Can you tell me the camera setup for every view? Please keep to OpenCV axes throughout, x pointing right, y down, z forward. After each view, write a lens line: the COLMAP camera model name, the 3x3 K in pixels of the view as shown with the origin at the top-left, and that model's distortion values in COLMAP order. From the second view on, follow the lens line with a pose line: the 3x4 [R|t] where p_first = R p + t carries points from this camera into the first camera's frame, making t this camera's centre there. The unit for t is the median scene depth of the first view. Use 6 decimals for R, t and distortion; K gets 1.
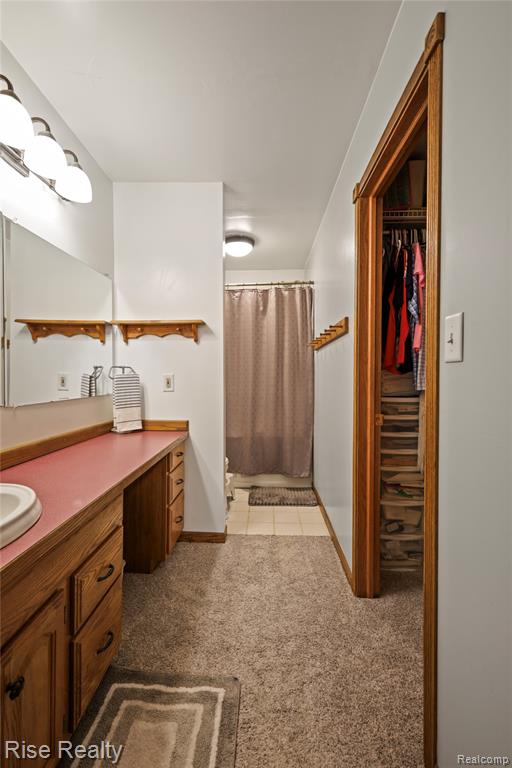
lens RADIAL K [[334.0, 0, 255.3], [0, 334.0, 384.2], [0, 0, 1]] dist [0.003595, -0.001472]
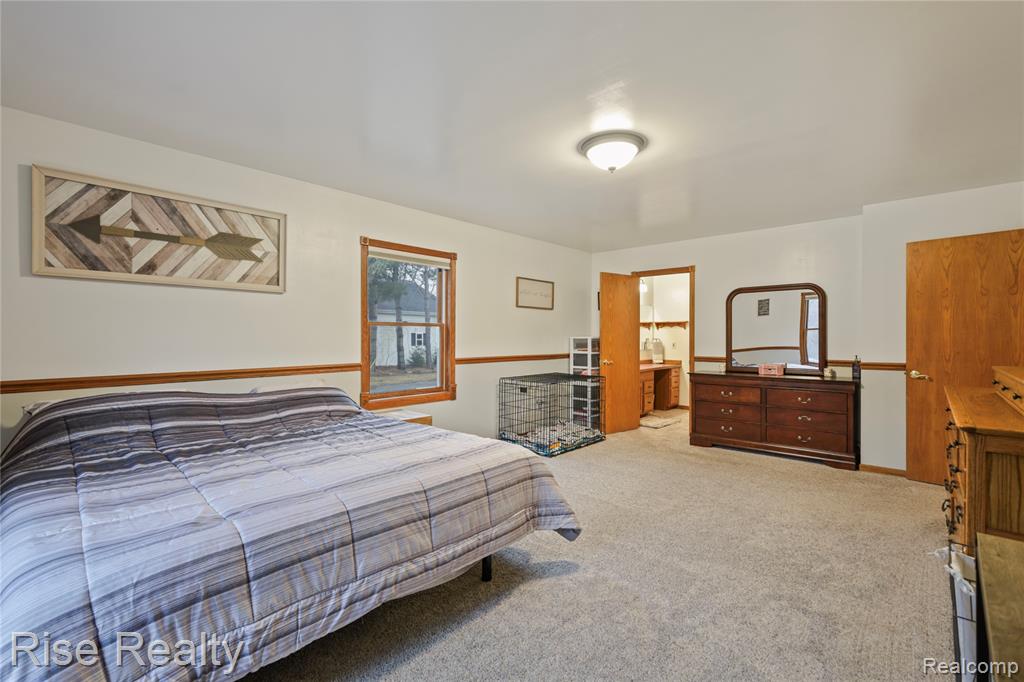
lens RADIAL K [[445.3, 0, 506.2], [0, 445.3, 339.9], [0, 0, 1]] dist [0.003595, -0.001472]
pose [[0.750641, 0.005189, -0.660690, 1.052234], [-0.017370, 0.999779, -0.011882, 0.019083], [0.660482, 0.020396, 0.750565, -2.455372]]
